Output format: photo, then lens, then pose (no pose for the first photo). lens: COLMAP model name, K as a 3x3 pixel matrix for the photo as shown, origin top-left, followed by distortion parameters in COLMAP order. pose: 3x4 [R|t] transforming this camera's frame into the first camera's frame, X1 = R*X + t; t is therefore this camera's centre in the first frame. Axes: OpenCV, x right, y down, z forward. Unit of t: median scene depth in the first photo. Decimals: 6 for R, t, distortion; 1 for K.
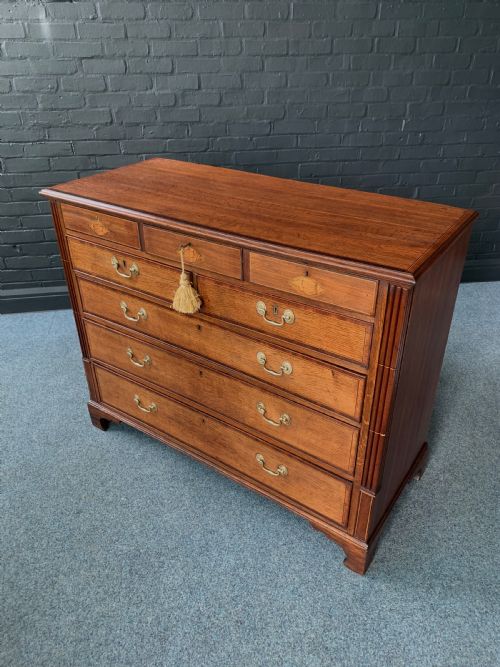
lens RADIAL K [[510.8, 0, 252.3], [0, 510.8, 330.1], [0, 0, 1]] dist [0.016185, -0.017447]
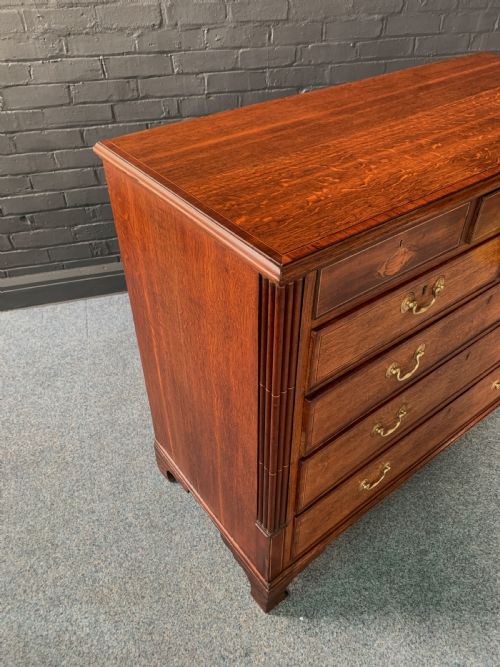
lens RADIAL K [[510.8, 0, 249.5], [0, 510.8, 329.0], [0, 0, 1]] dist [0.016185, -0.017447]
pose [[0.993742, -0.074915, 0.082852, -0.382802], [0.061430, 0.986039, 0.154772, -0.174418], [-0.093290, -0.148714, 0.984470, 0.430978]]
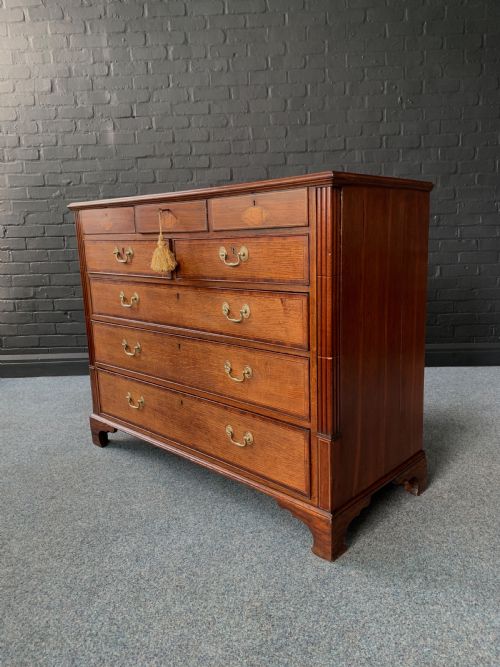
lens RADIAL K [[510.8, 0, 252.9], [0, 510.8, 328.2], [0, 0, 1]] dist [0.016185, -0.017447]
pose [[0.987601, 0.004001, -0.156935, 0.205014], [-0.056942, 0.940724, -0.334360, 0.378710], [0.146295, 0.339151, 0.929287, 0.038875]]
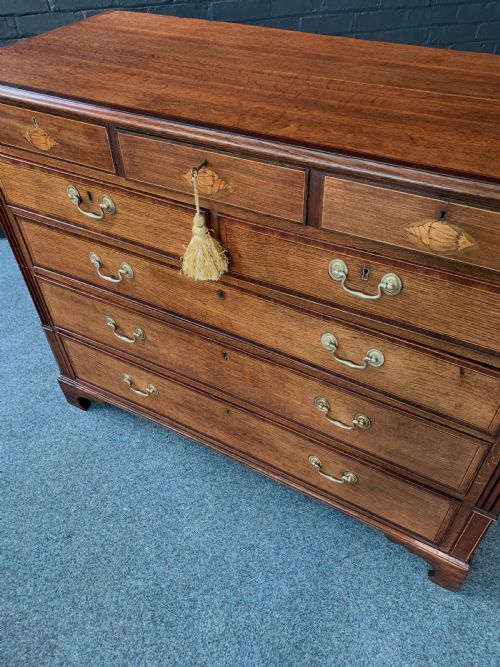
lens RADIAL K [[510.8, 0, 250.1], [0, 510.8, 335.1], [0, 0, 1]] dist [0.016185, -0.017447]
pose [[0.994924, -0.079699, 0.061430, -0.103510], [0.064043, 0.972401, 0.224356, -0.088911], [-0.077616, -0.219283, 0.972569, 0.329944]]
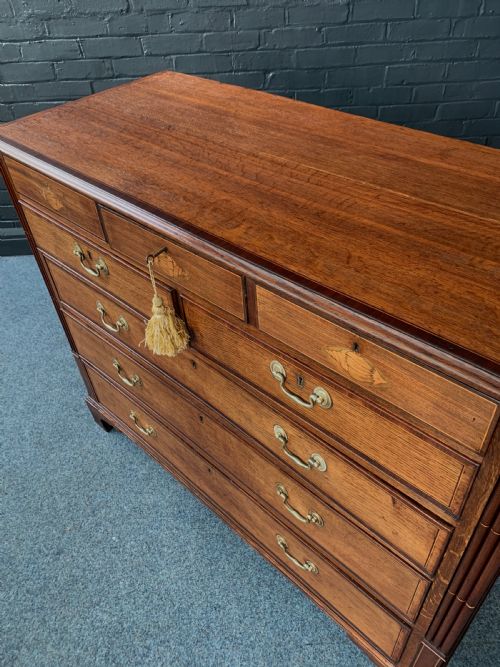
lens RADIAL K [[510.8, 0, 252.7], [0, 510.8, 330.5], [0, 0, 1]] dist [0.016185, -0.017447]
pose [[0.987746, 0.064718, -0.142022, 0.055855], [-0.036056, 0.979981, 0.195800, -0.163506], [0.151851, -0.188279, 0.970305, 0.353436]]
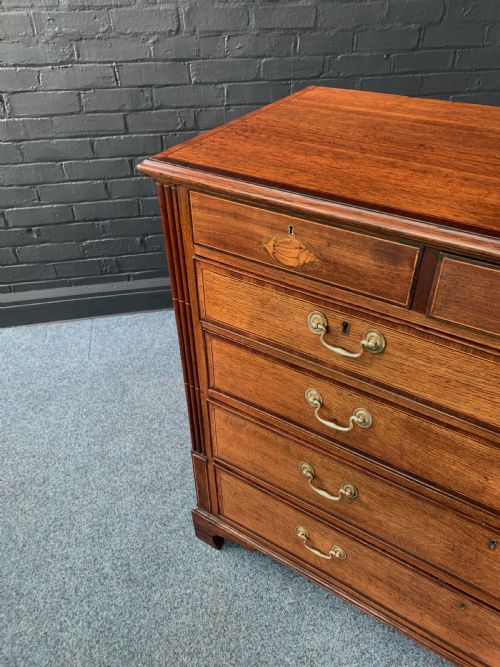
lens RADIAL K [[510.8, 0, 252.7], [0, 510.8, 332.2], [0, 0, 1]] dist [0.016185, -0.017447]
pose [[0.999348, -0.026432, 0.024600, -0.326569], [0.023488, 0.993304, 0.113120, -0.170537], [-0.027426, -0.112468, 0.993277, 0.526806]]
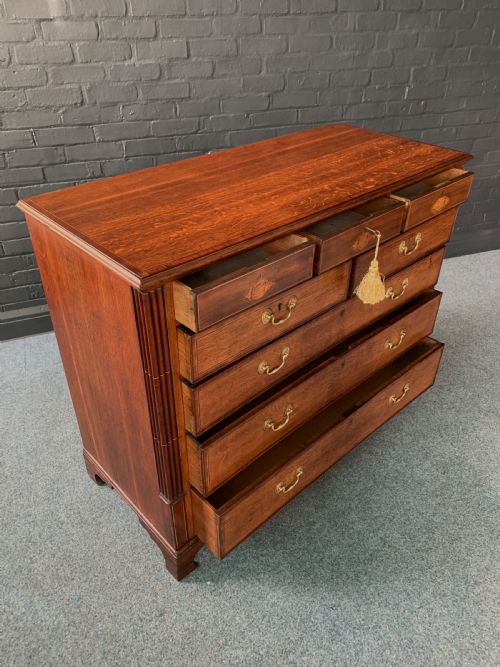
lens RADIAL K [[510.8, 0, 249.8], [0, 510.8, 329.9], [0, 0, 1]] dist [0.016185, -0.017447]
pose [[0.977638, -0.115145, 0.175970, -0.313167], [0.103528, 0.991880, 0.073861, -0.134052], [-0.183046, -0.053991, 0.981621, 0.231441]]
